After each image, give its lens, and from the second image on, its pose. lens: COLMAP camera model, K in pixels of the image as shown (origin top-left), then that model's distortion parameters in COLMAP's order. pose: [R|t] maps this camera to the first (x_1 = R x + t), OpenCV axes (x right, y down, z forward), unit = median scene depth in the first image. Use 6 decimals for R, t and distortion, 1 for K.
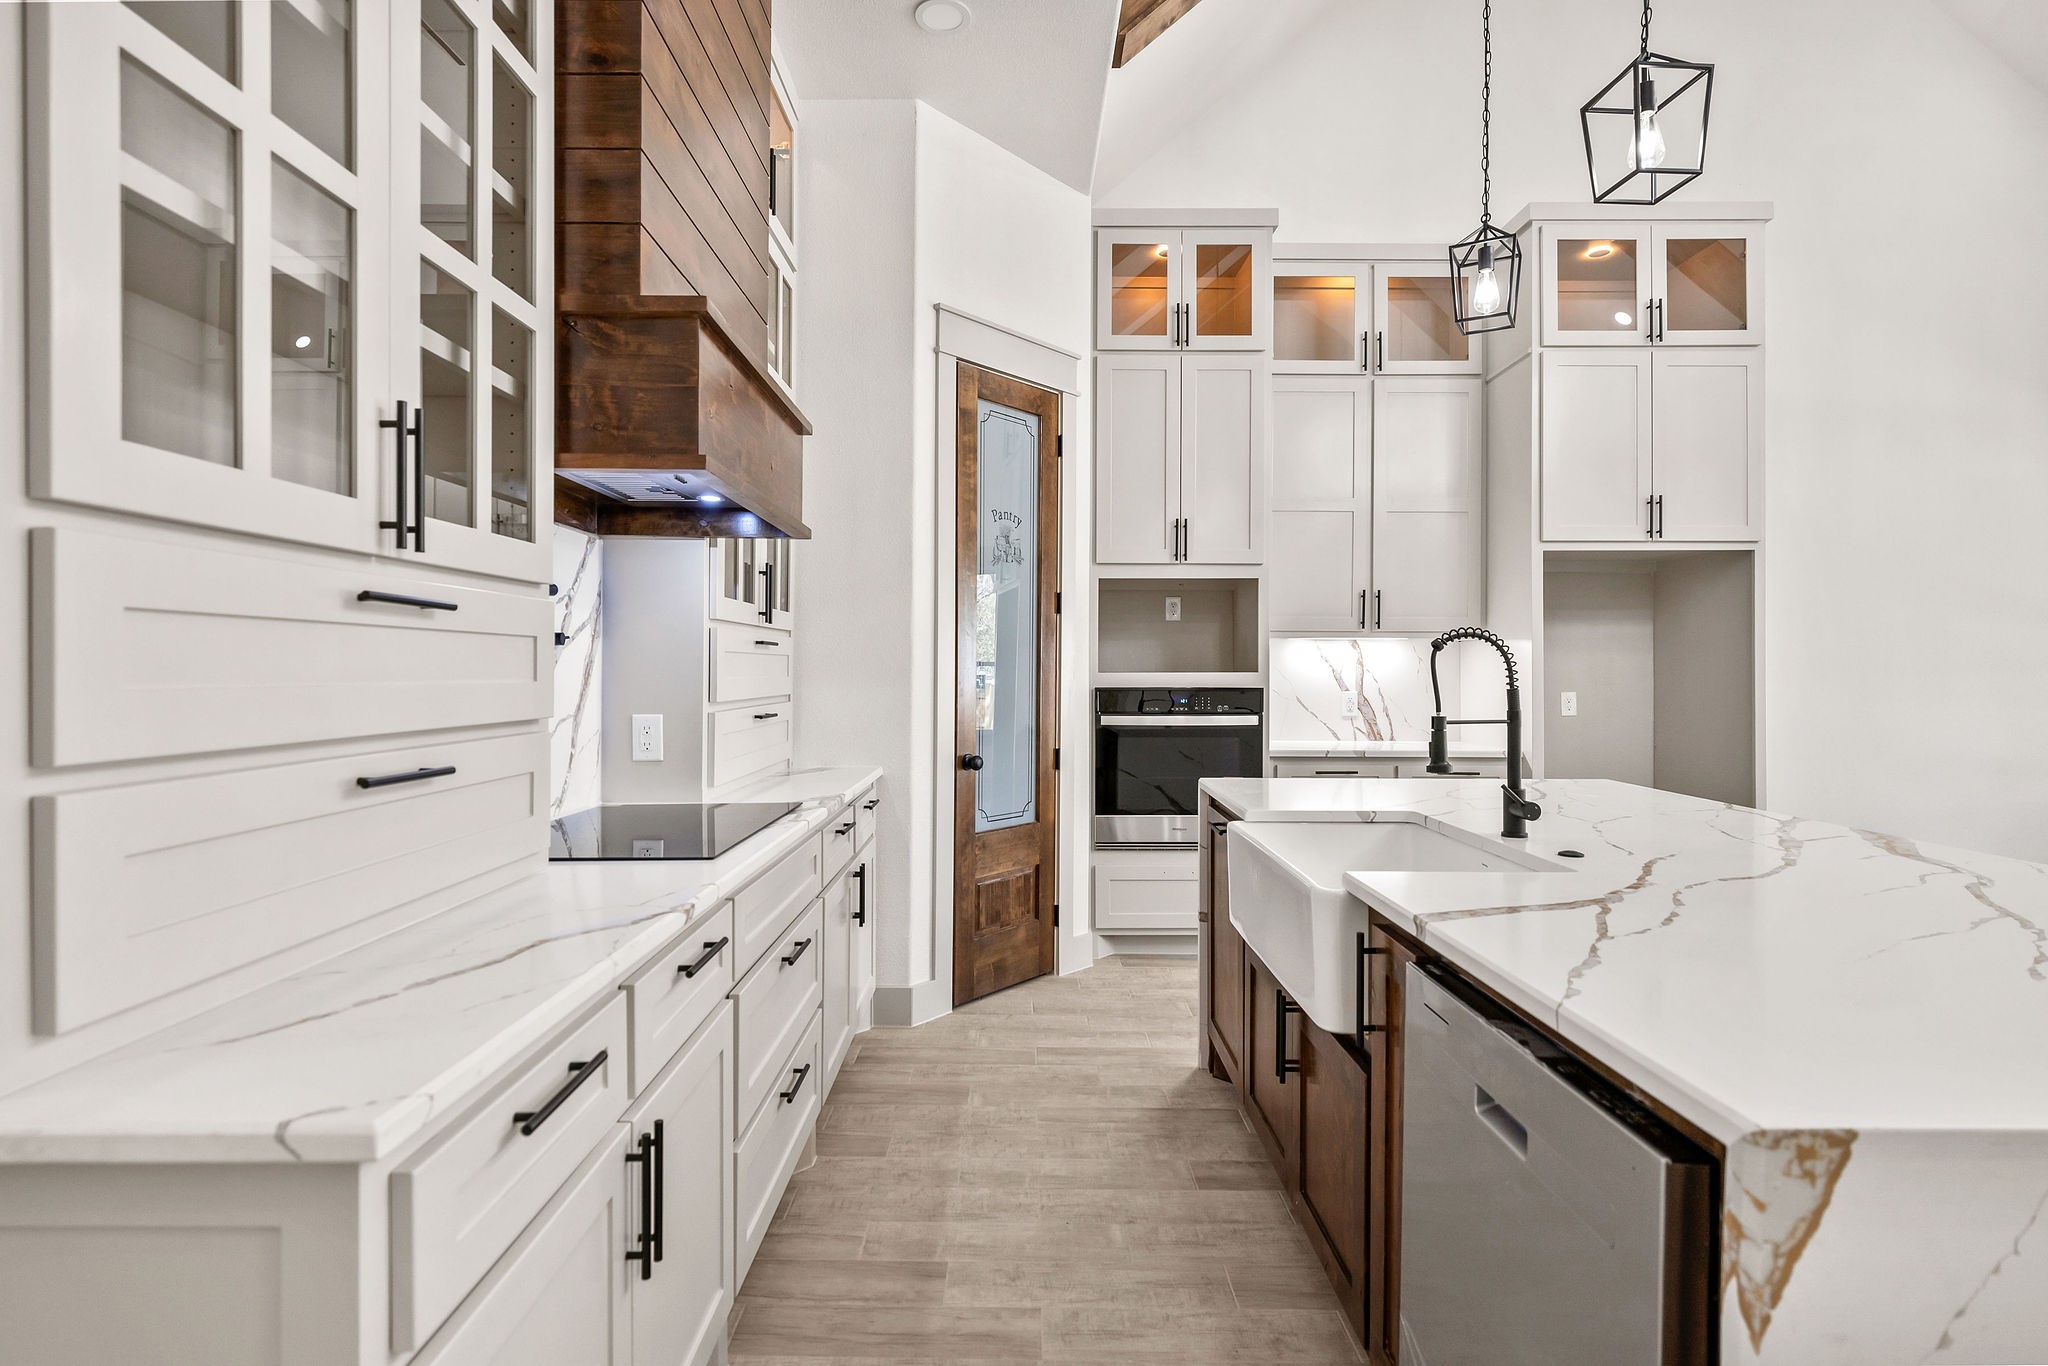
lens RADIAL K [[990.5, 0, 1027.3], [0, 990.5, 677.5], [0, 0, 1]] dist [-0.005933, 0.002083]
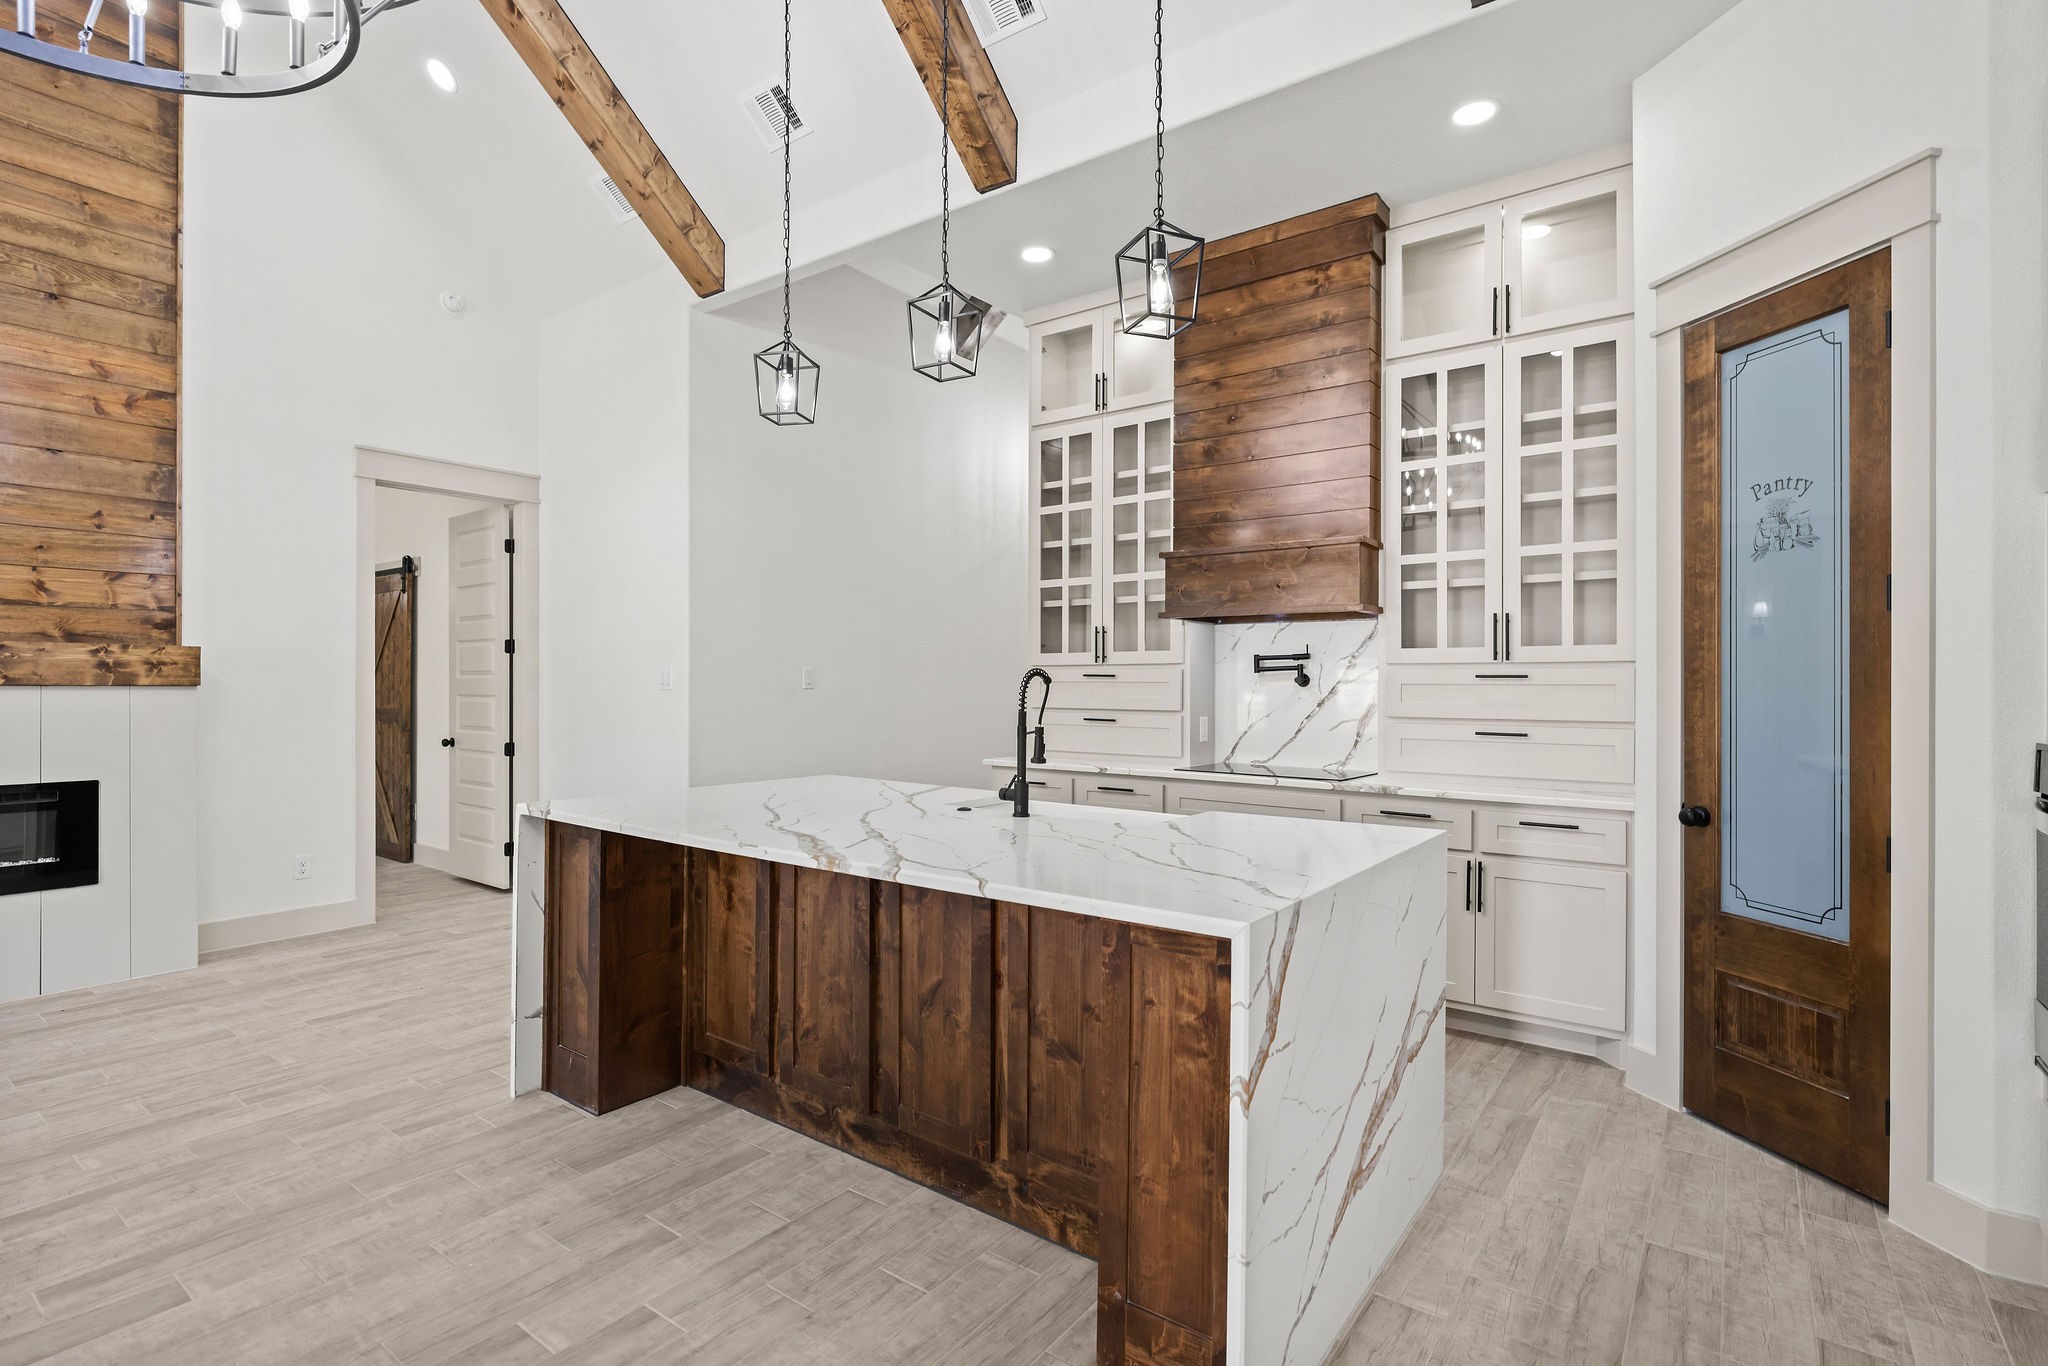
lens RADIAL K [[990.5, 0, 1007.4], [0, 990.5, 674.9], [0, 0, 1]] dist [-0.005933, 0.002083]
pose [[-0.606148, -0.011042, -0.795275, 0.879685], [-0.010263, 0.999929, -0.006061, -0.017438], [0.795286, 0.004488, -0.606218, 0.997695]]
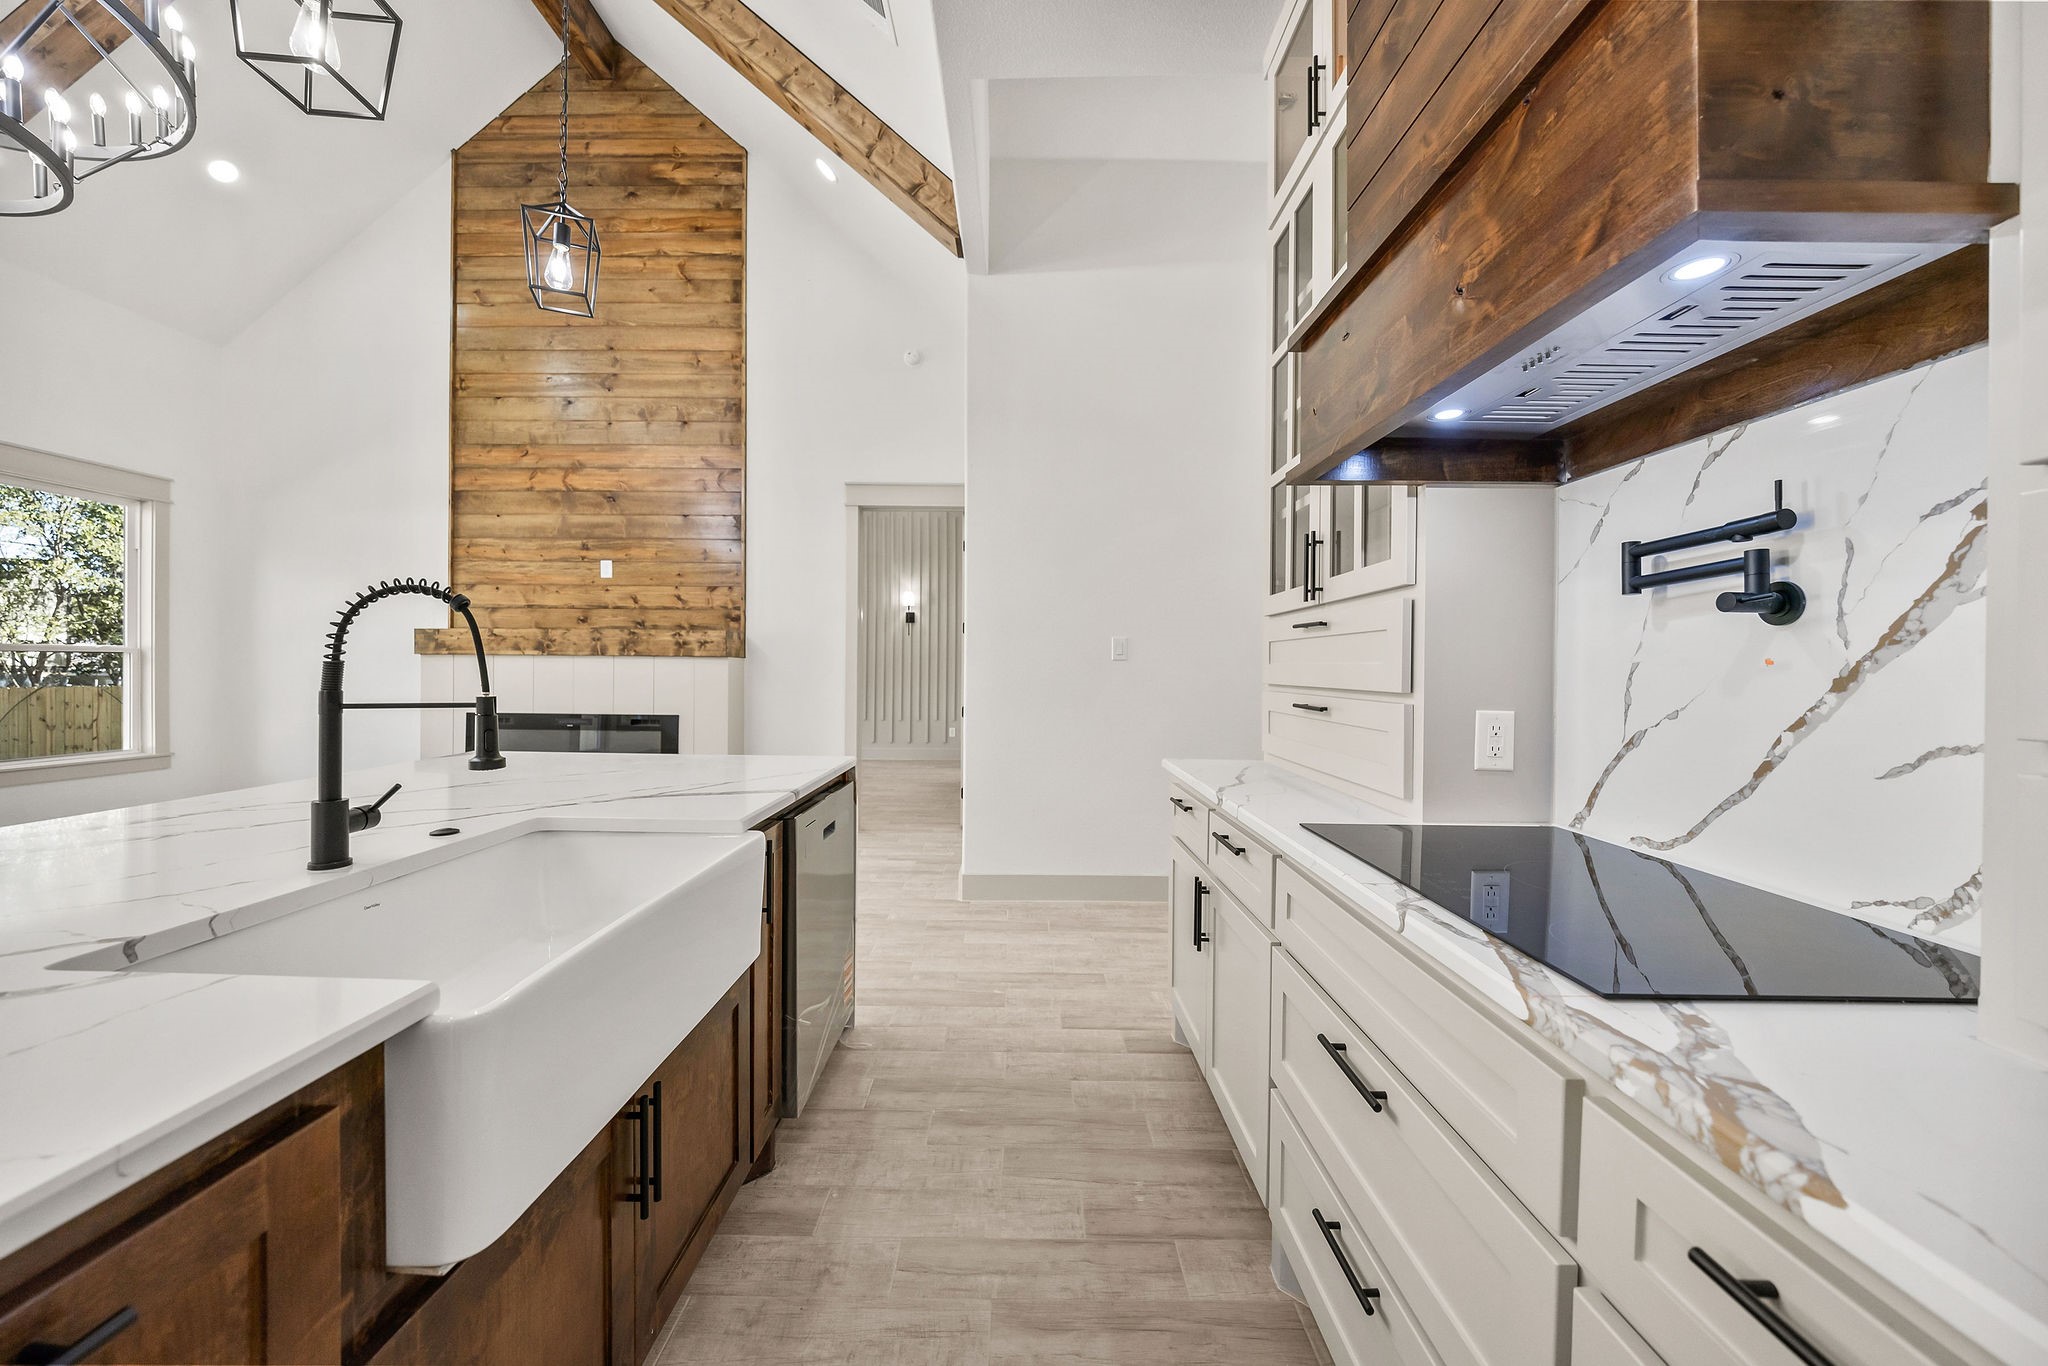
lens RADIAL K [[738.6, 0, 1014.4], [0, 738.6, 672.2], [0, 0, 1]] dist [-0.007092, -0.001775]
pose [[-0.999786, -0.012702, 0.016319, -0.006455], [-0.012527, 0.999864, 0.010740, 0.004470], [-0.016453, 0.010533, -0.999809, 0.835320]]
